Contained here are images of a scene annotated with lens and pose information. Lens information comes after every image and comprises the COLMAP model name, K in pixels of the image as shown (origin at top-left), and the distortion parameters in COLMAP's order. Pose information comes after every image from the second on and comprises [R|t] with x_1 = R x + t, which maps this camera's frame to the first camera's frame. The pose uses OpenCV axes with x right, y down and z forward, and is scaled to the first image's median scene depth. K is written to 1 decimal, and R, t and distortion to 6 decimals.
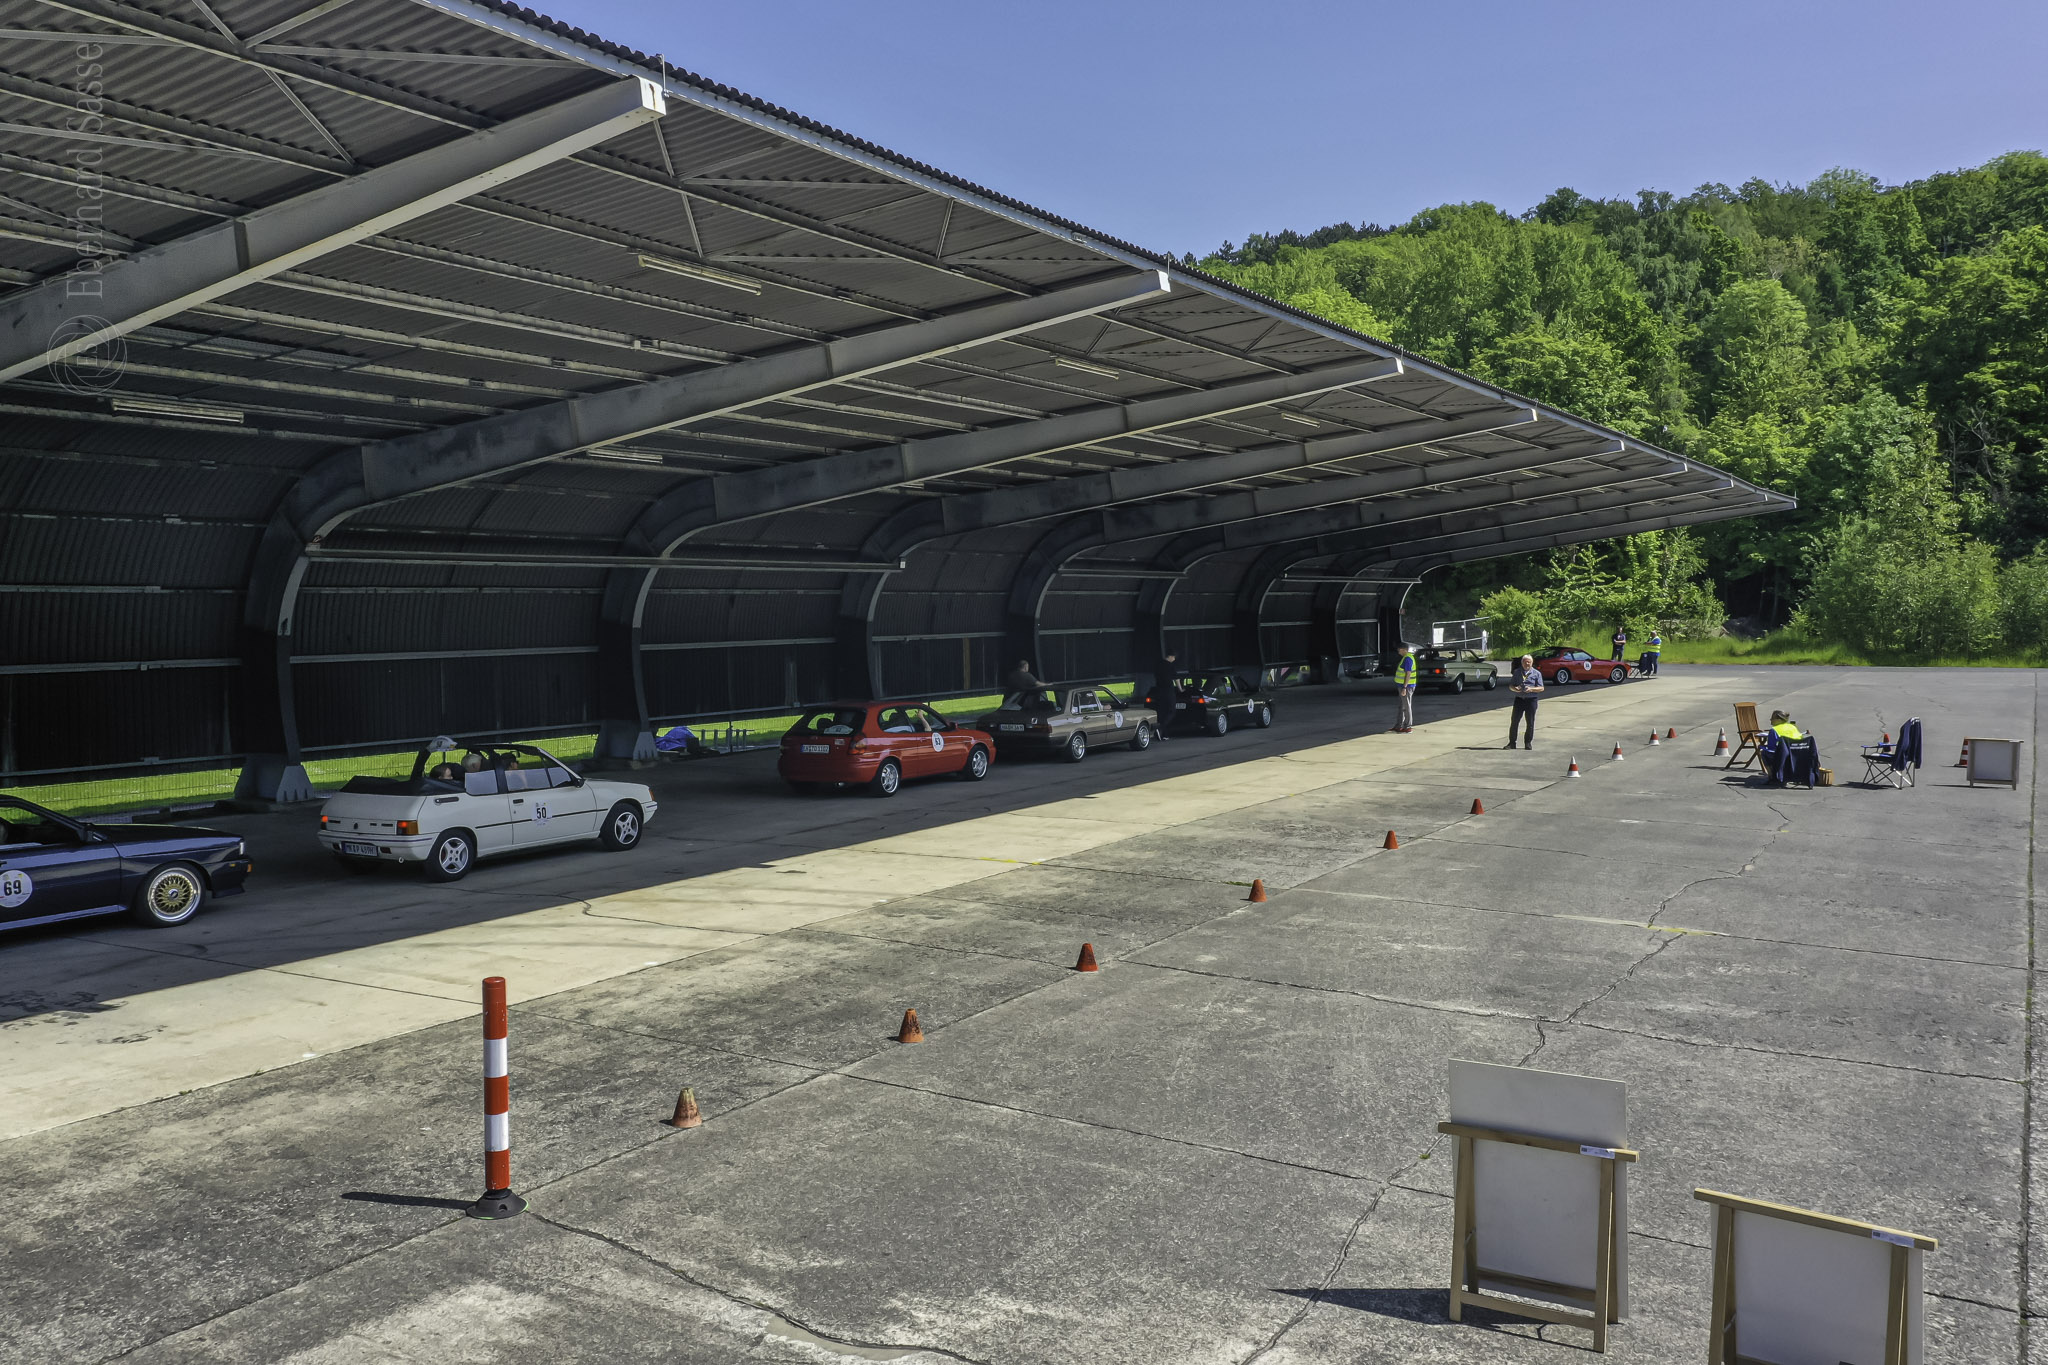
lens RADIAL K [[1644.4, 0, 1024.0], [0, 1644.4, 682.5], [0, 0, 1]] dist [0.016957, 0.000379]
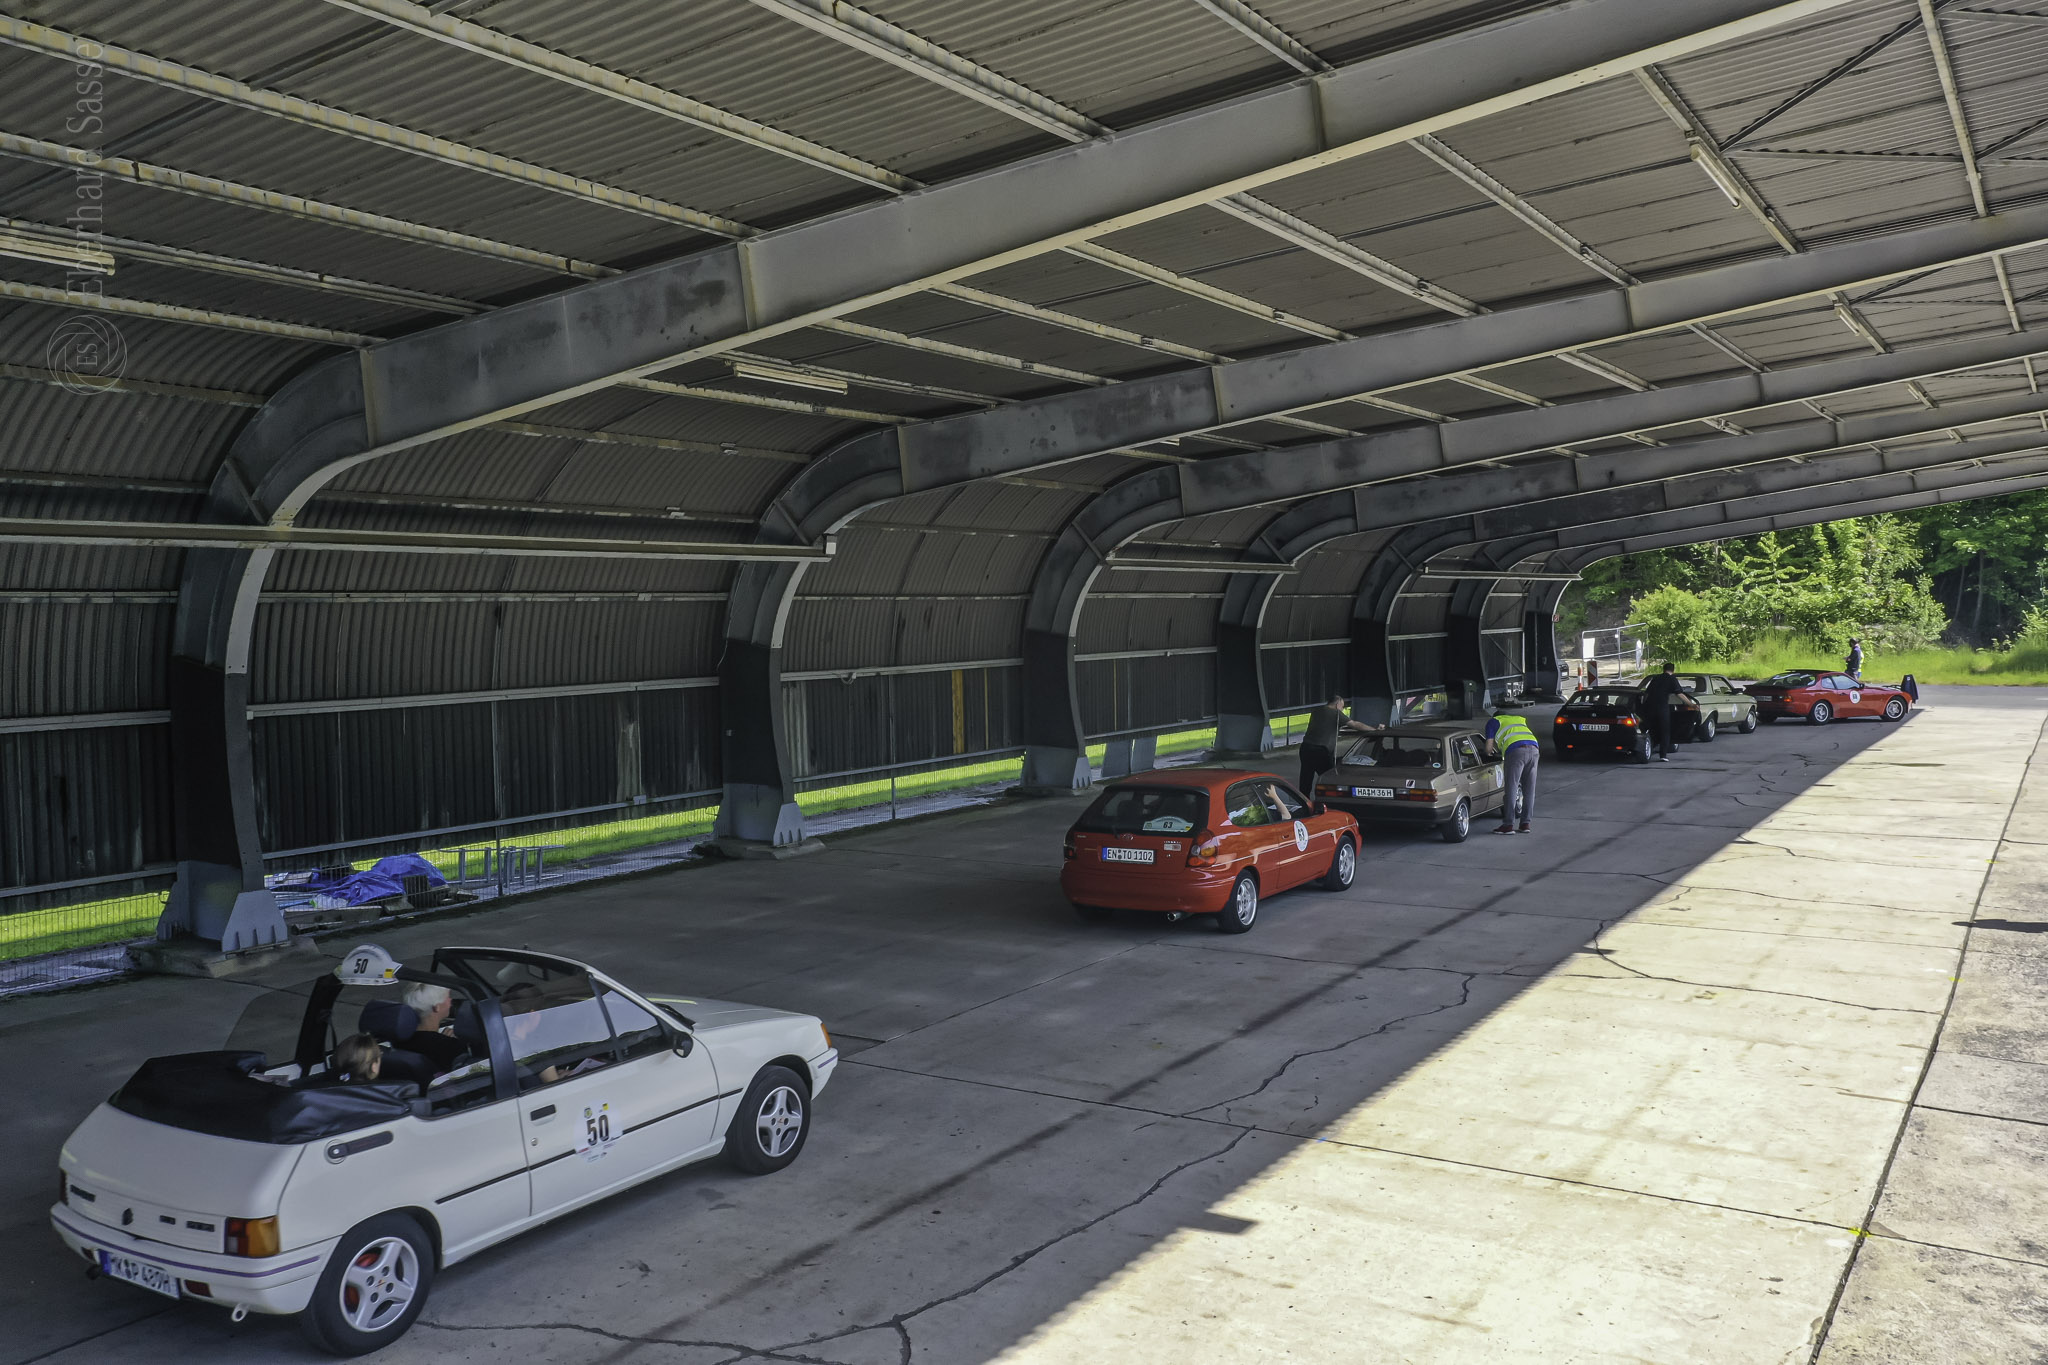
lens RADIAL K [[1644.4, 0, 1024.0], [0, 1644.4, 682.5], [0, 0, 1]] dist [0.016957, 0.000379]
pose [[0.999758, -0.000859, -0.021981, 0.002922], [0.000869, 1.000000, 0.000451, -0.018558], [0.021981, -0.000470, 0.999758, 0.314860]]
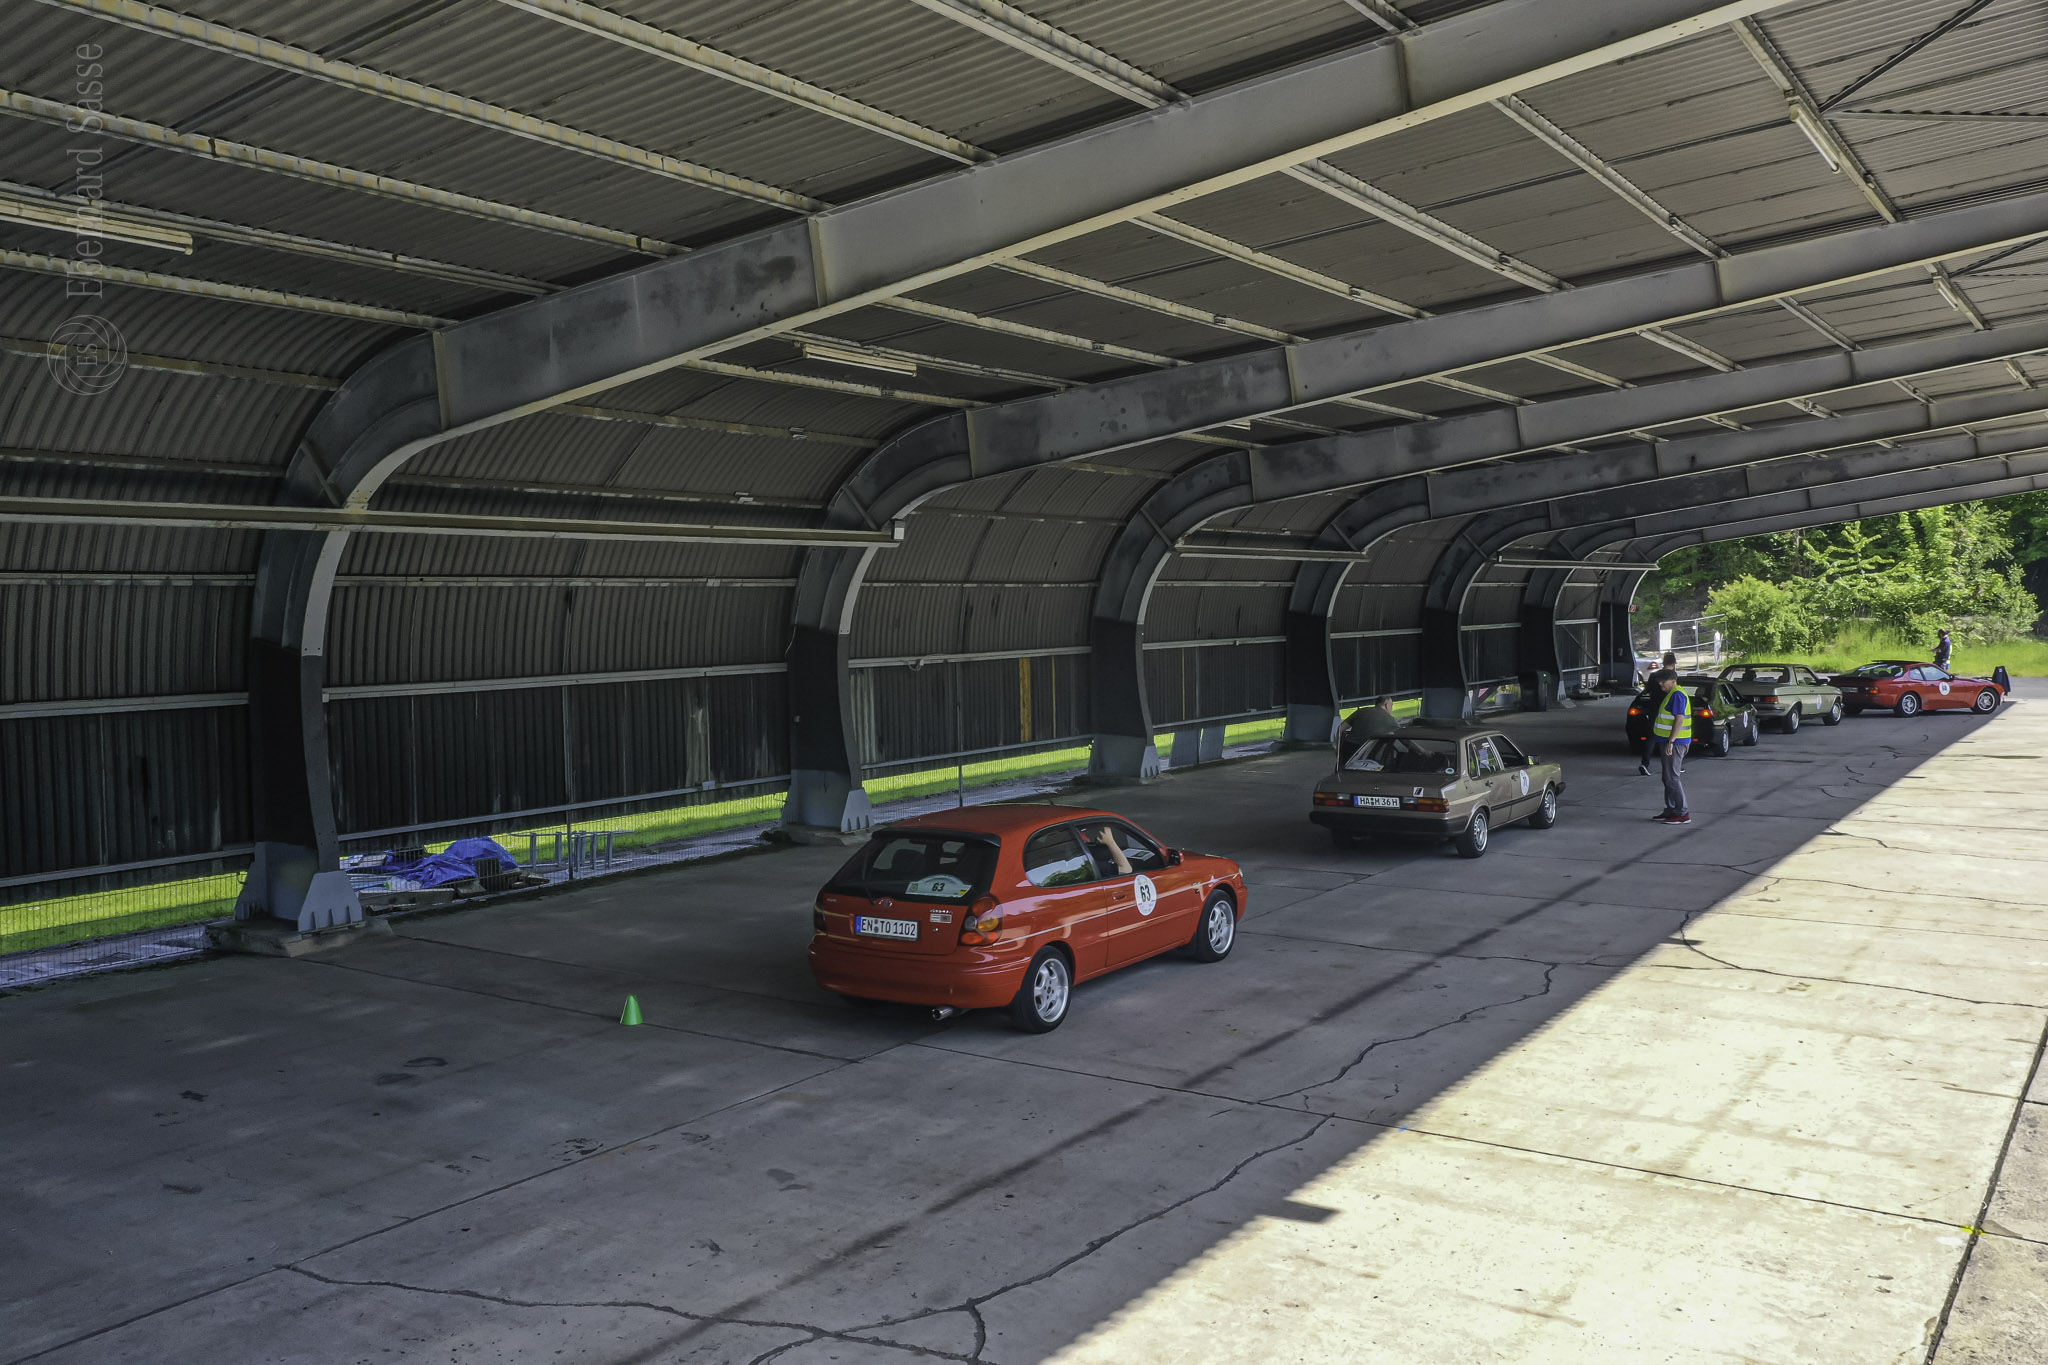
lens RADIAL K [[1644.4, 0, 1024.0], [0, 1644.4, 682.5], [0, 0, 1]] dist [0.016957, 0.000379]
pose [[0.998129, 0.000958, -0.061134, 0.001778], [-0.000707, 0.999991, 0.004121, -0.016665], [0.061137, -0.004070, 0.998121, 0.318051]]
